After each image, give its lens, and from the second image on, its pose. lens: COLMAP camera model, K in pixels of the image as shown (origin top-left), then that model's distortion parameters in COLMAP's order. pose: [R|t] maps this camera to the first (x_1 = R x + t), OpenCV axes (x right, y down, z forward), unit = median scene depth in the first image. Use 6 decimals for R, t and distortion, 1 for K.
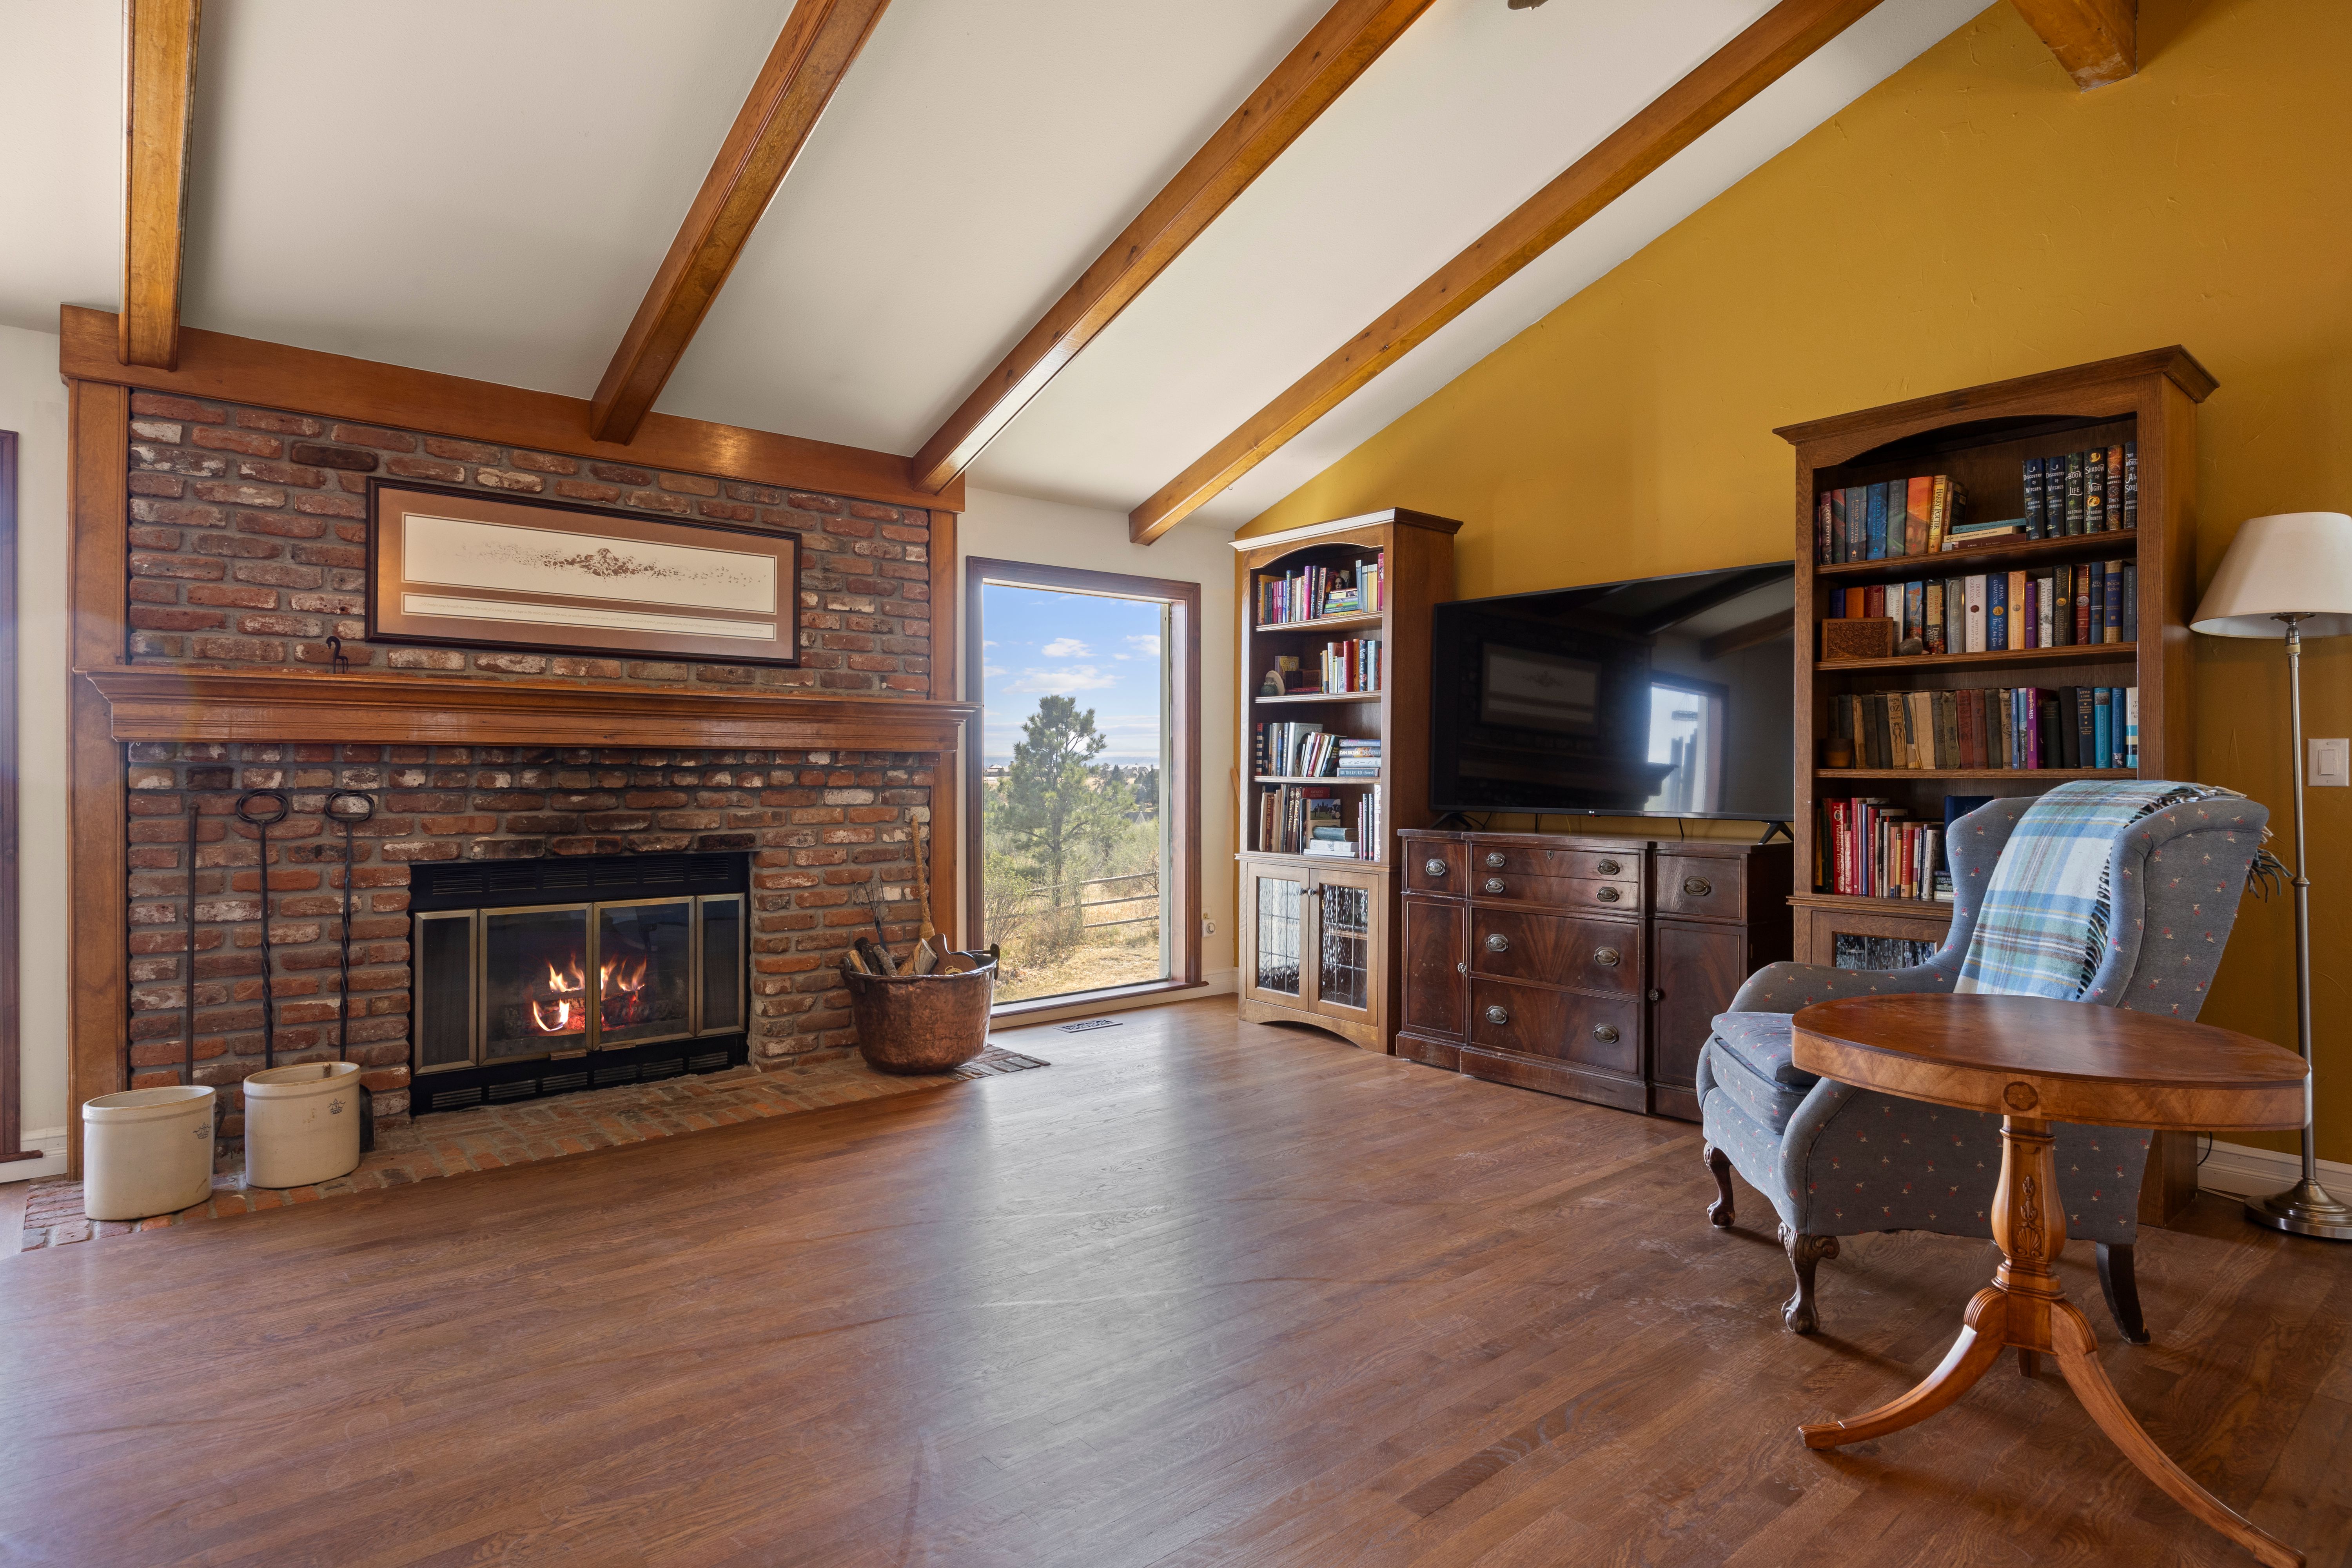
lens RADIAL K [[1245.2, 0, 1176.3], [0, 1245.2, 770.5], [0, 0, 1]] dist [-0.000770, -0.001232]
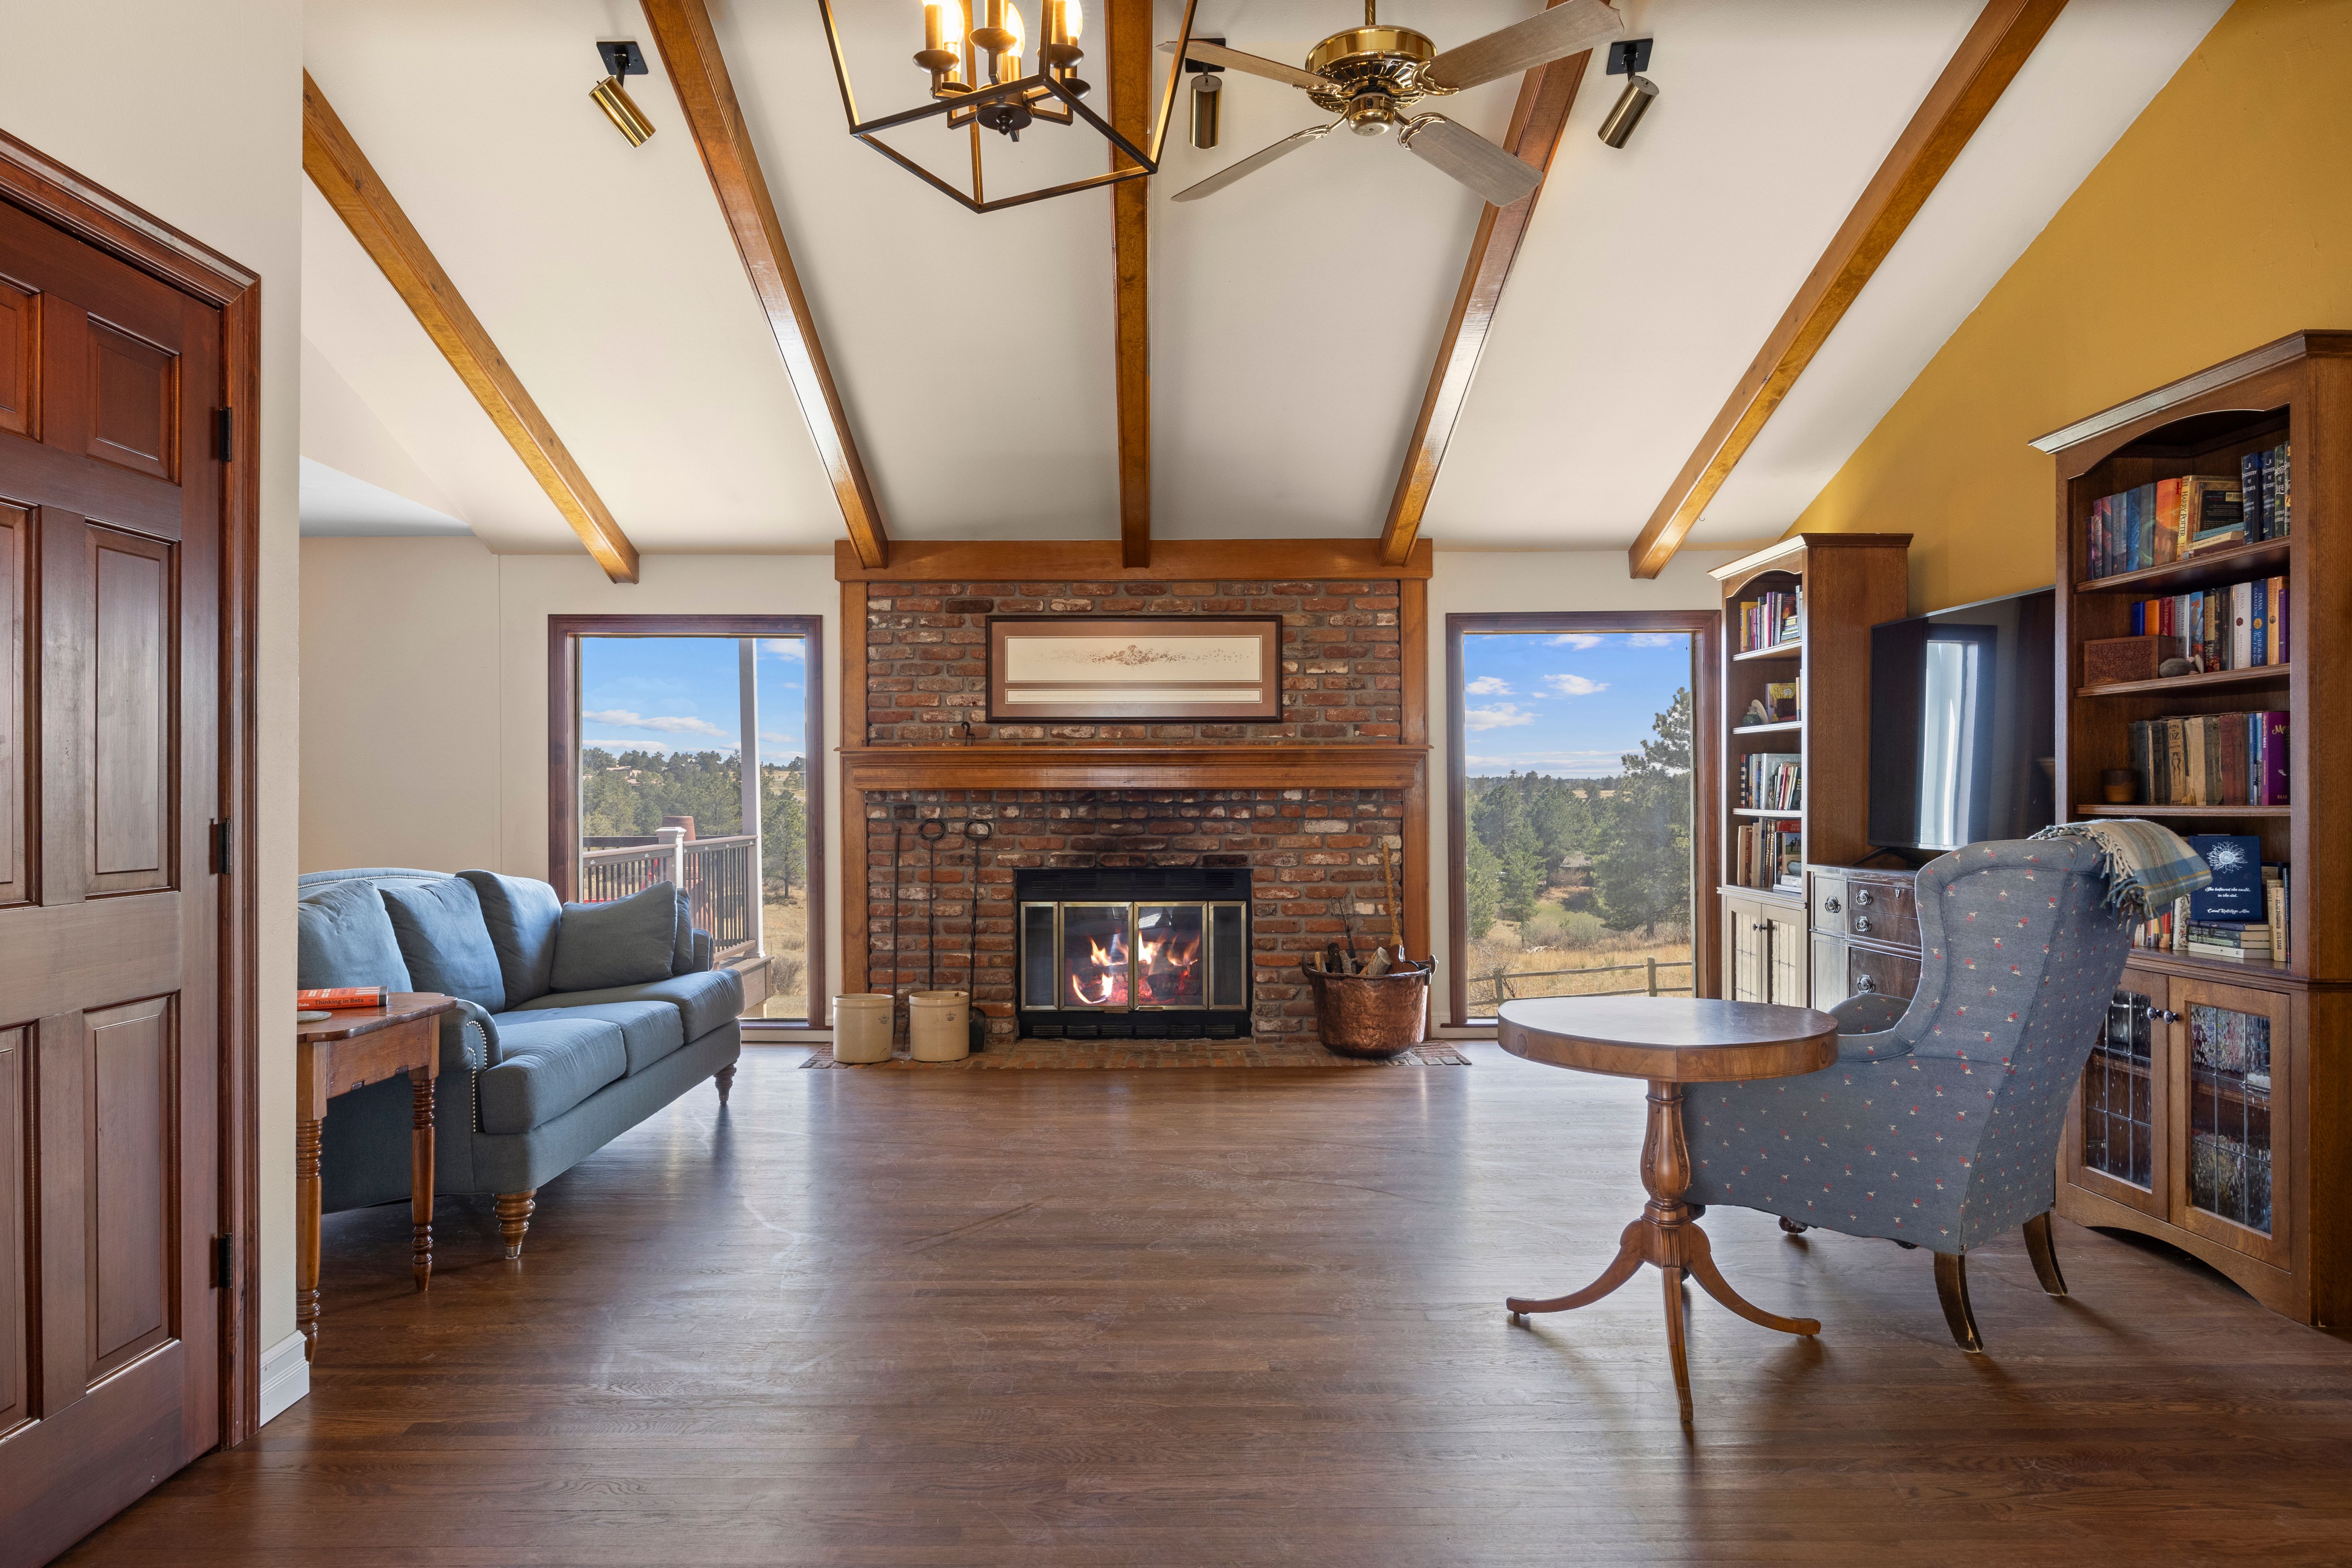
lens RADIAL K [[1479.5, 0, 1176.0], [0, 1479.5, 784.0], [0, 0, 1]] dist [0.000207, -0.000367]
pose [[0.773403, -0.010164, -0.633833, 0.648406], [0.005921, 0.999944, -0.008811, -0.009698], [0.633887, 0.003061, 0.773420, -0.249985]]
